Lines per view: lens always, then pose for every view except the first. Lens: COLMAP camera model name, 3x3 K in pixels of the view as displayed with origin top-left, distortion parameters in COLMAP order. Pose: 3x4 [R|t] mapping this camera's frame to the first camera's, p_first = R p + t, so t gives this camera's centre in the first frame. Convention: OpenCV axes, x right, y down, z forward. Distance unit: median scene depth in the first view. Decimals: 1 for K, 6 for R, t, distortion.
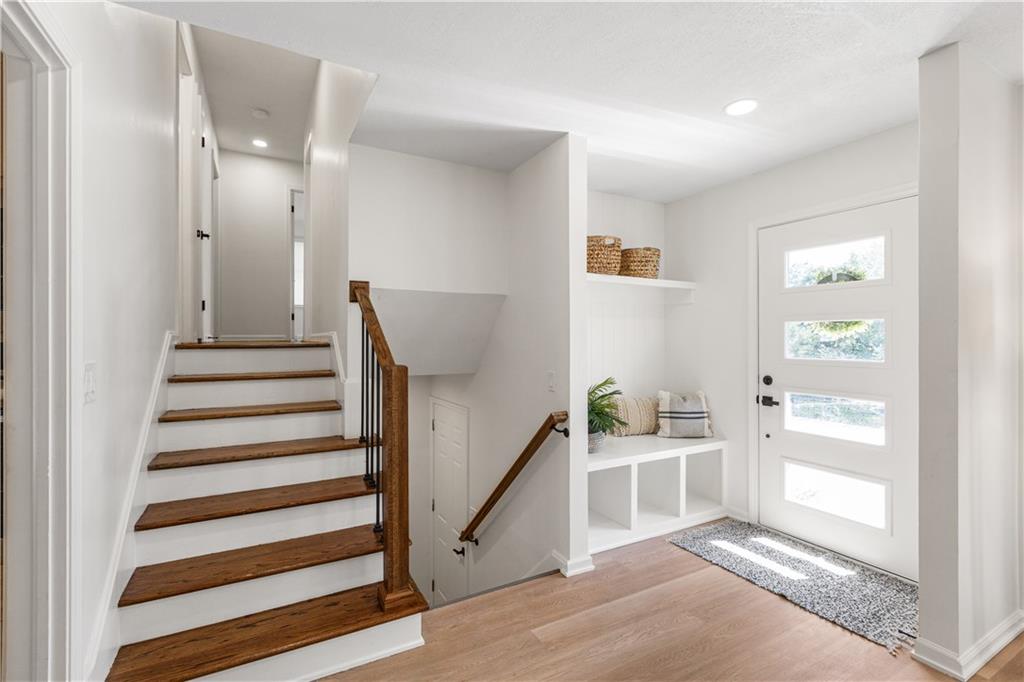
lens RADIAL K [[462.9, 0, 510.2], [0, 462.9, 338.5], [0, 0, 1]] dist [0.002198, 0.000810]
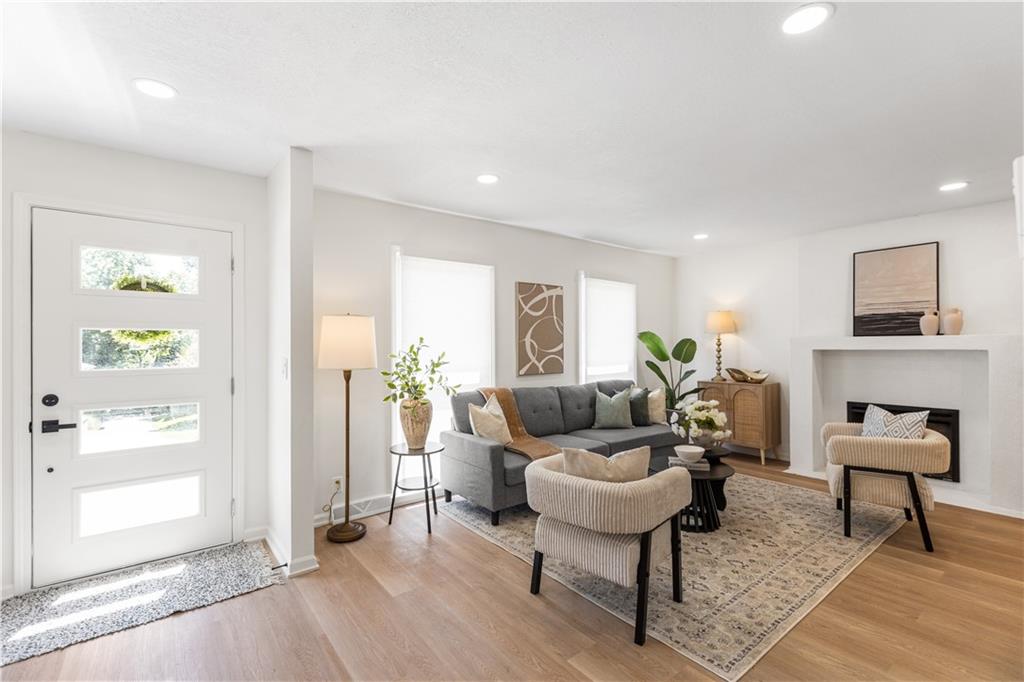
lens RADIAL K [[462.9, 0, 510.7], [0, 462.9, 343.1], [0, 0, 1]] dist [0.002198, 0.000810]
pose [[-0.167513, 0.004264, 0.985861, -0.412952], [0.005009, 0.999981, -0.003474, -0.001794], [-0.985857, 0.004356, -0.167531, 0.396873]]
